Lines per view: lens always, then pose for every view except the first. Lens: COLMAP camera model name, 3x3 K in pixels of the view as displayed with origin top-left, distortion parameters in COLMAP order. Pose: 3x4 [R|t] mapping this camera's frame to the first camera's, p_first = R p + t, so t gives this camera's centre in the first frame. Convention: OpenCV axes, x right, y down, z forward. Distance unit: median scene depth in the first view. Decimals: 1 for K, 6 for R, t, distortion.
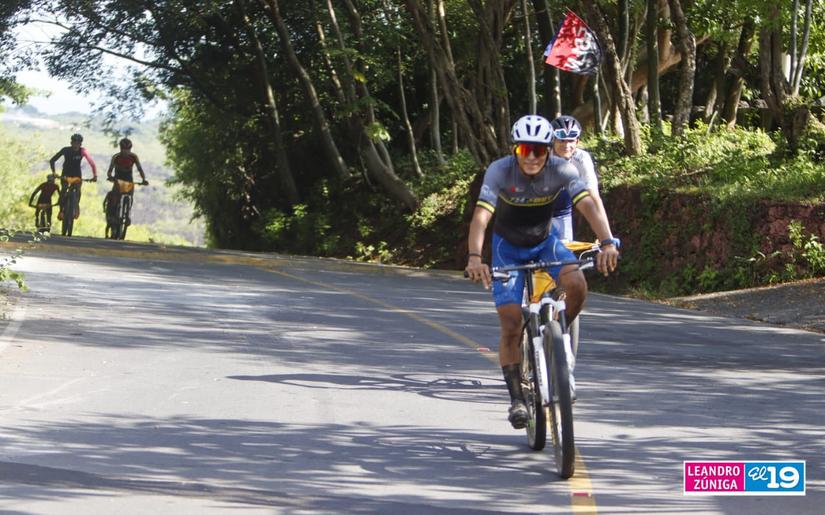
lens RADIAL K [[2970.4, 0, 412.5], [0, 2970.4, 257.5], [0, 0, 1]] dist [-0.228445, -0.730181]
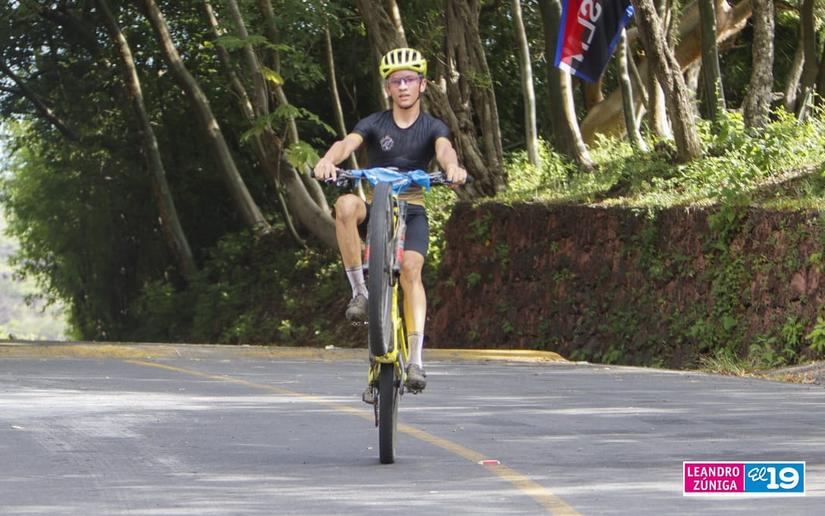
lens RADIAL K [[3929.7, 0, 412.5], [0, 3929.7, 258.0], [0, 0, 1]] dist [0.190622, -5.352040]
pose [[0.998240, -0.057947, 0.012642, 0.000395], [0.058245, 0.997998, -0.024635, 0.004644], [-0.011190, 0.025328, 0.999617, 0.115282]]
